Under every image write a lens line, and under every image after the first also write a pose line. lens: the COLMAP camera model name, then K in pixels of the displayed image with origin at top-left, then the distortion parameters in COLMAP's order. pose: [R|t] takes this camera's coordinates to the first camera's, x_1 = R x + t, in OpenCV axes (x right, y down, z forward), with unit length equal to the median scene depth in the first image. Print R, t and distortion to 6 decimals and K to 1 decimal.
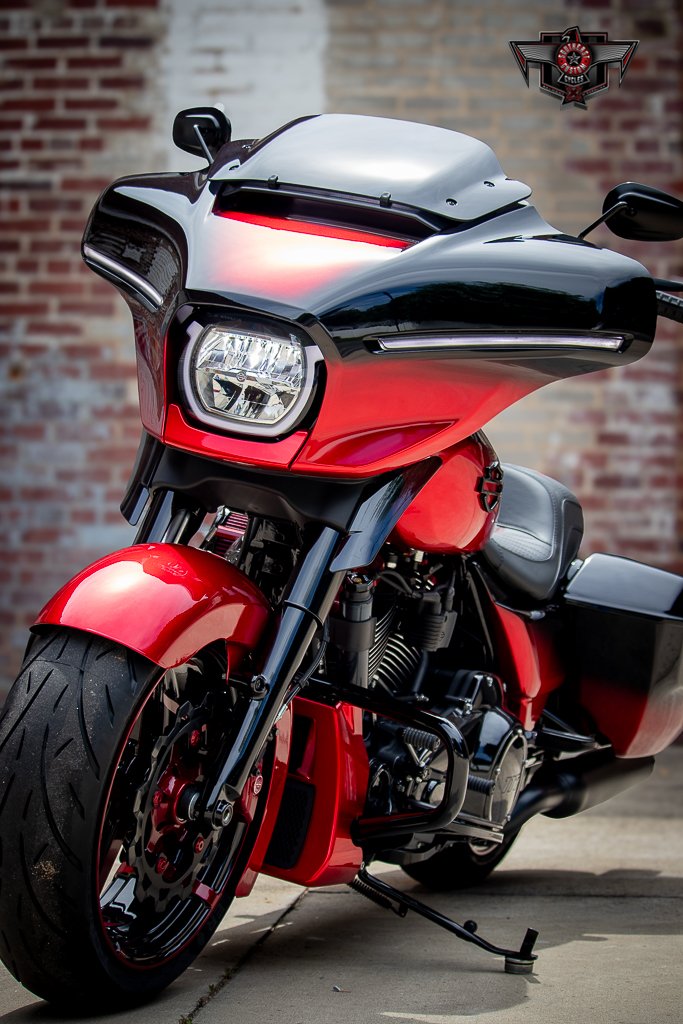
lens RADIAL K [[2607.4, 0, 341.5], [0, 2607.4, 512.0], [0, 0, 1]] dist [-0.395853, -0.425697]
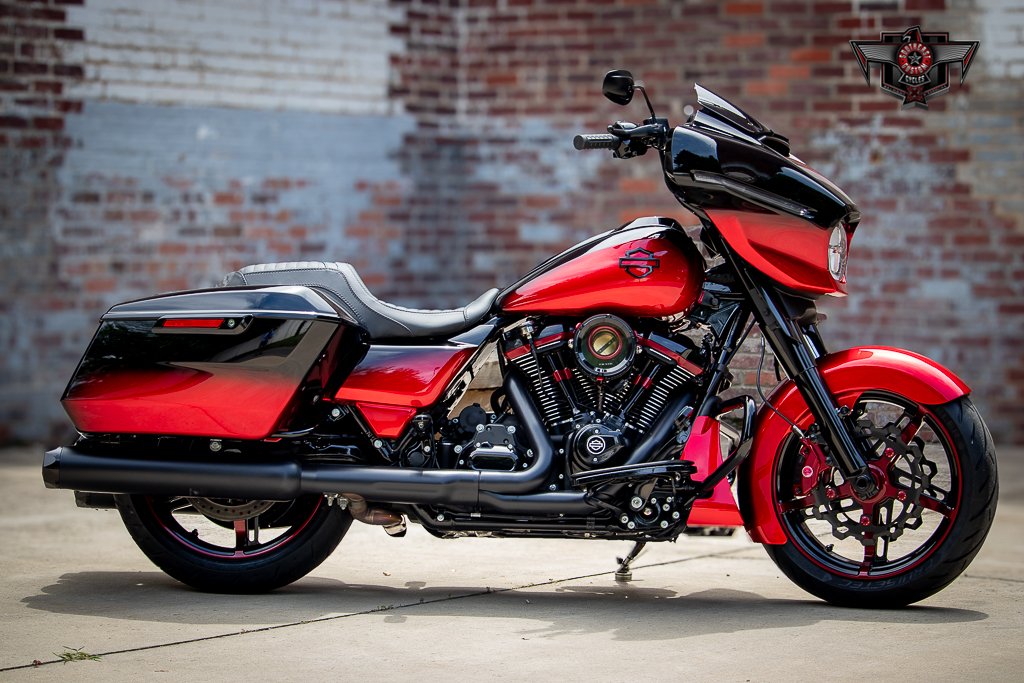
lens RADIAL K [[2792.1, 0, 512.0], [0, 2792.1, 341.5], [0, 0, 1]] dist [-0.337243, -1.013565]
pose [[0.866686, 0.015430, -0.498616, 0.860563], [0.010278, 0.998757, 0.048772, -0.070309], [0.498748, -0.047395, 0.865450, -0.552516]]
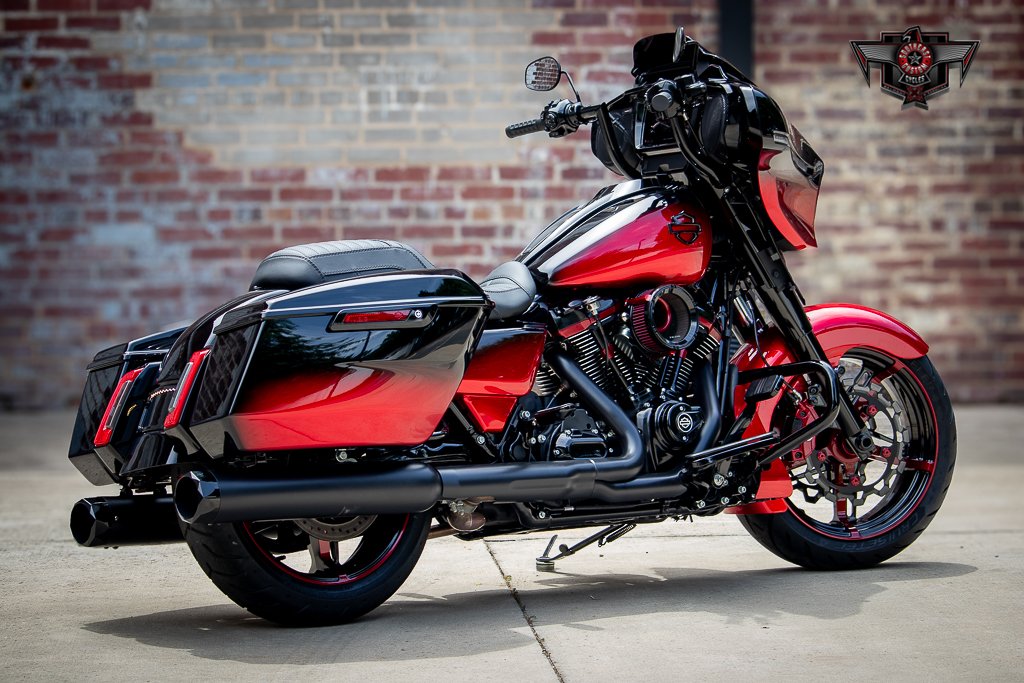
lens RADIAL K [[3534.4, 0, 512.0], [0, 3534.4, 341.5], [0, 0, 1]] dist [-0.292064, 1.067324]
pose [[0.985071, -0.033521, 0.168856, -0.390735], [0.019598, 0.996319, 0.083455, -0.143049], [-0.171032, -0.078900, 0.982101, -1.042211]]
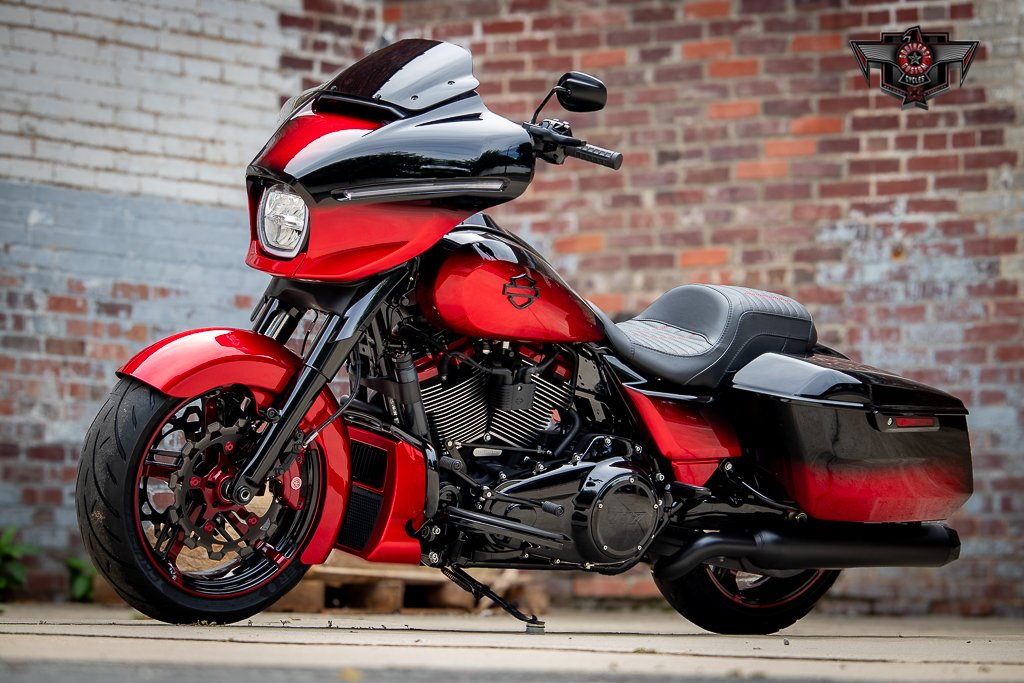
lens RADIAL K [[4476.0, 0, 512.0], [0, 4476.0, 341.5], [0, 0, 1]] dist [-0.058041, 2.405149]
pose [[0.858062, -0.036709, -0.512233, 1.341932], [0.009311, 0.998390, -0.055954, 0.159057], [0.513462, 0.043243, 0.857022, -1.131444]]
